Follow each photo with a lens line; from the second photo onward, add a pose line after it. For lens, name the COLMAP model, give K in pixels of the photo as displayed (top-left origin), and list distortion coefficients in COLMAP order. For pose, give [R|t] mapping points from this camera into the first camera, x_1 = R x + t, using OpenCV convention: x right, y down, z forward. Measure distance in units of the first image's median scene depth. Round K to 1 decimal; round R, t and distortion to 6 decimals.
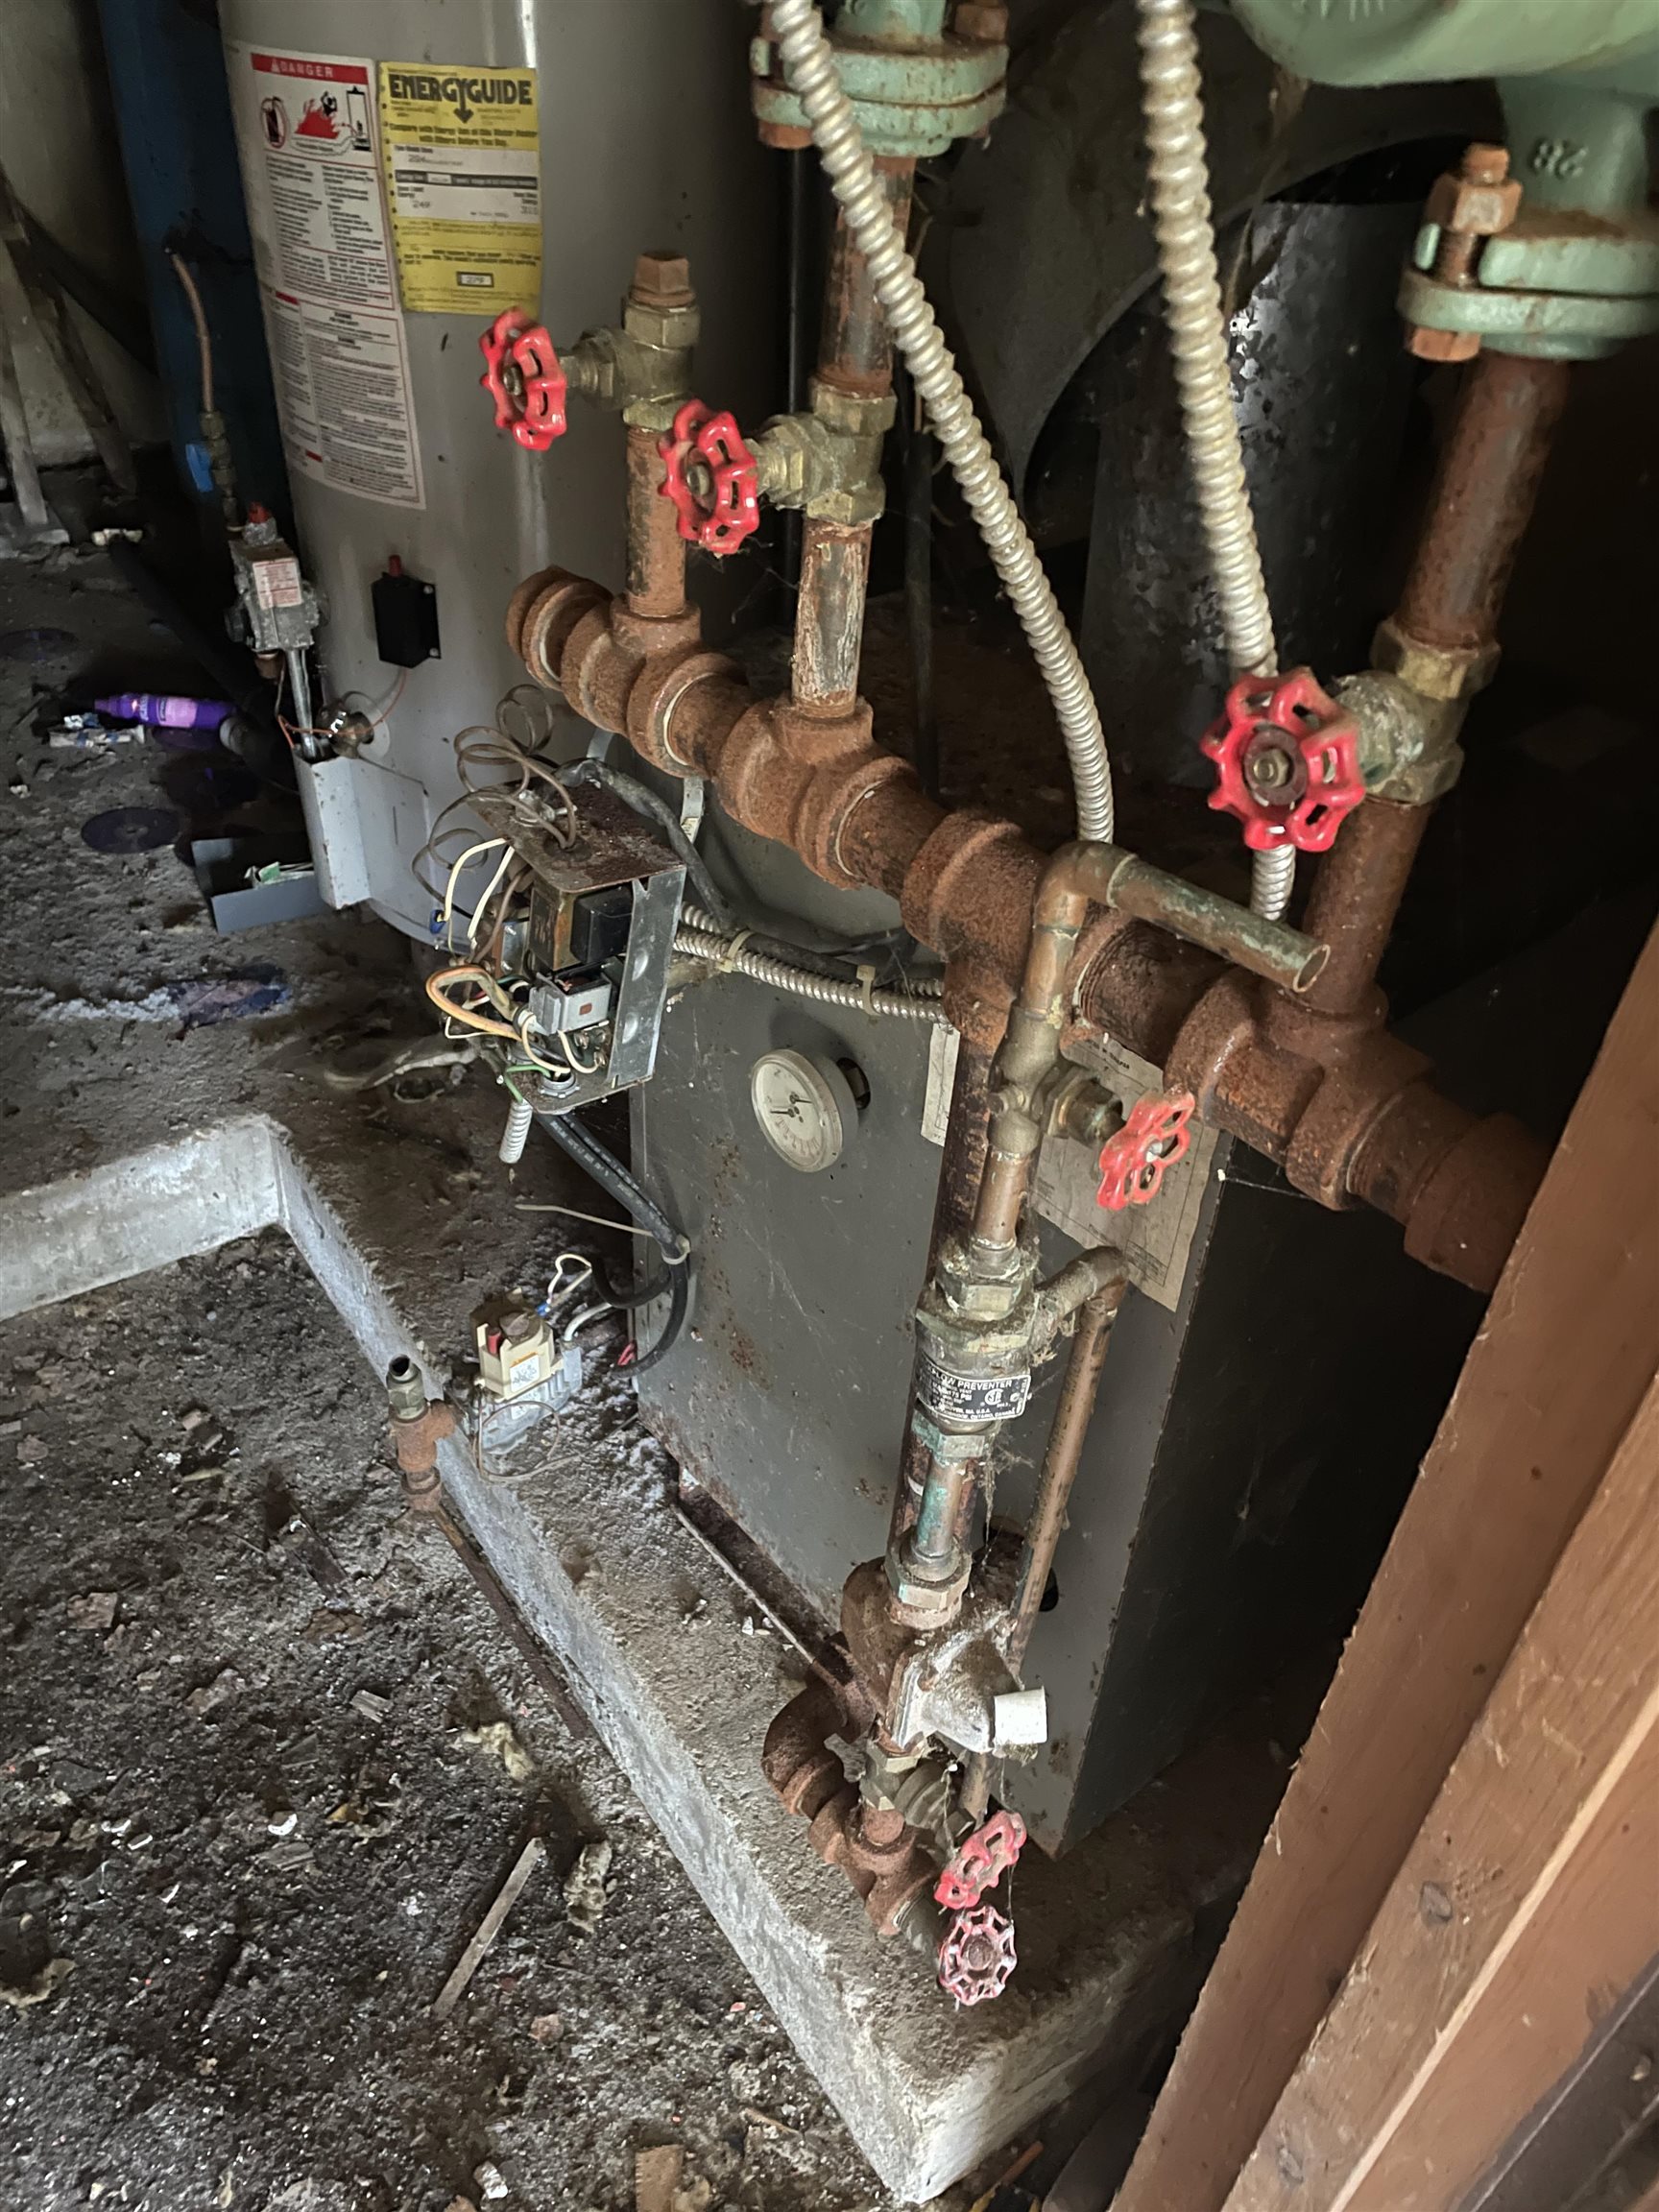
lens RADIAL K [[1632.0, 0, 826.5], [0, 1632.0, 1088.9], [0, 0, 1]] dist [0.058004, -0.073570]
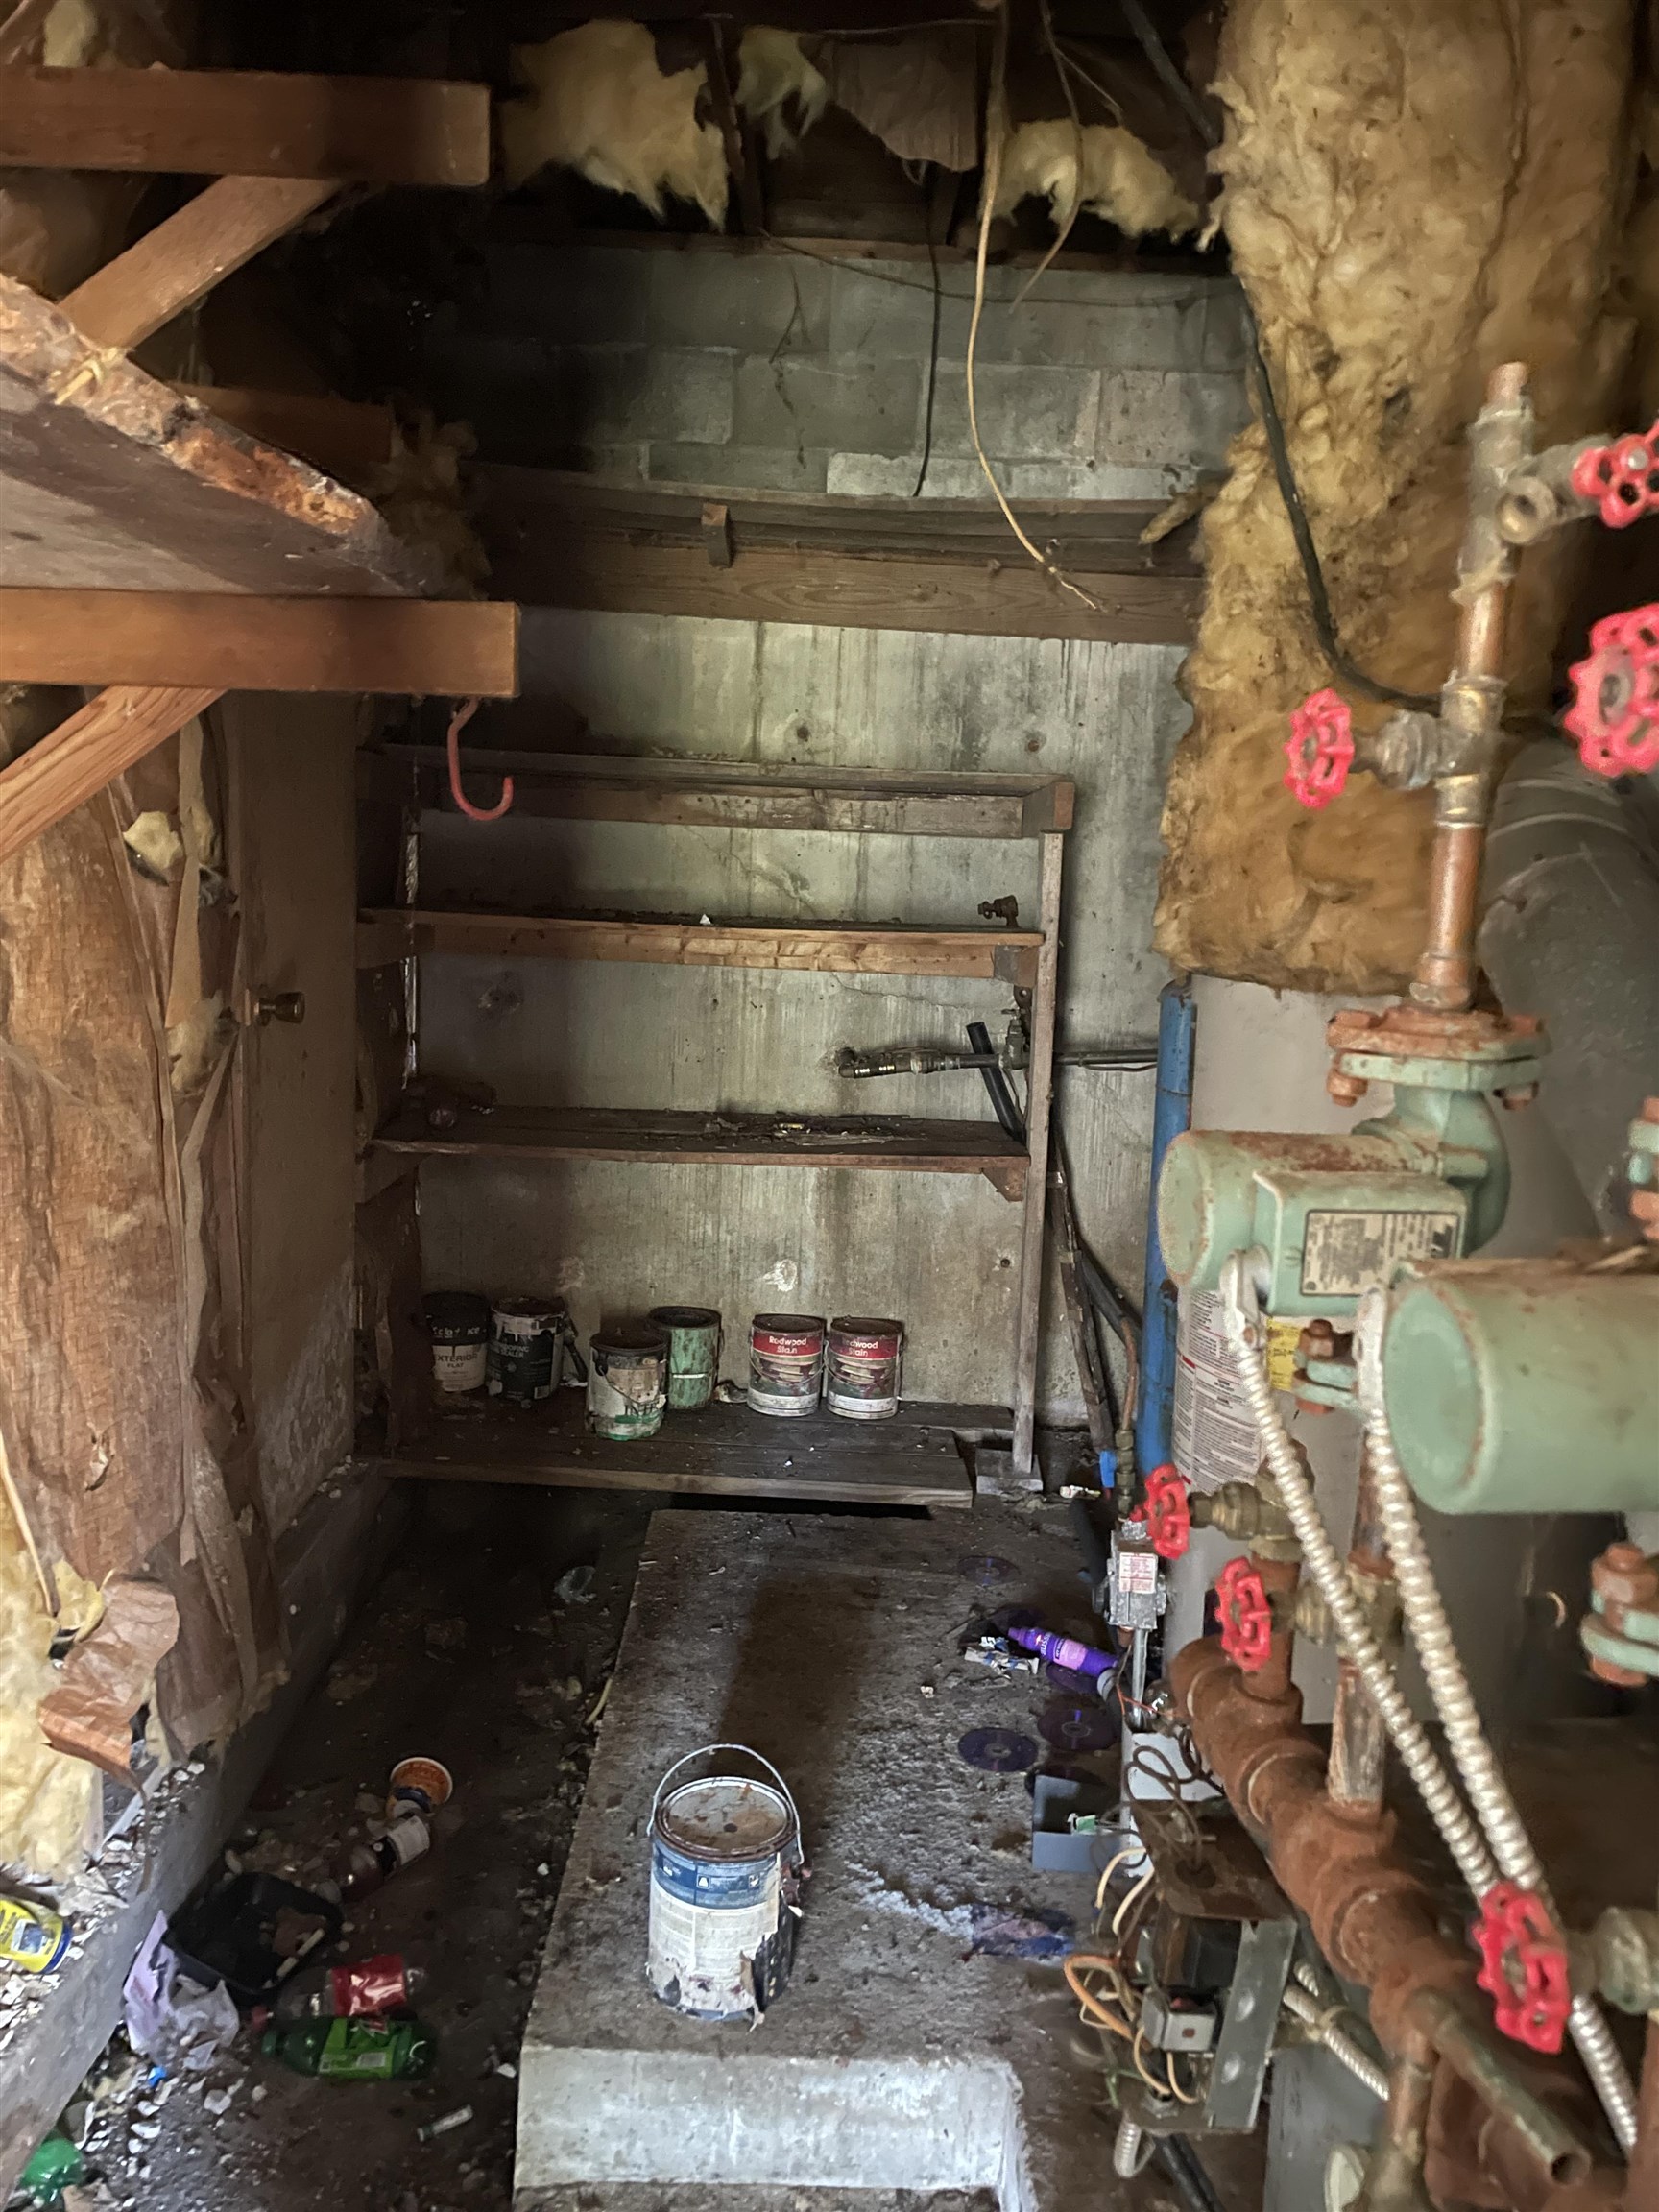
lens RADIAL K [[1632.0, 0, 826.5], [0, 1632.0, 1088.9], [0, 0, 1]] dist [0.058004, -0.073570]
pose [[0.824042, 0.030637, -0.565700, 0.128184], [-0.329478, 0.838220, -0.434547, -0.009226], [0.460868, 0.544471, 0.700823, -0.113552]]
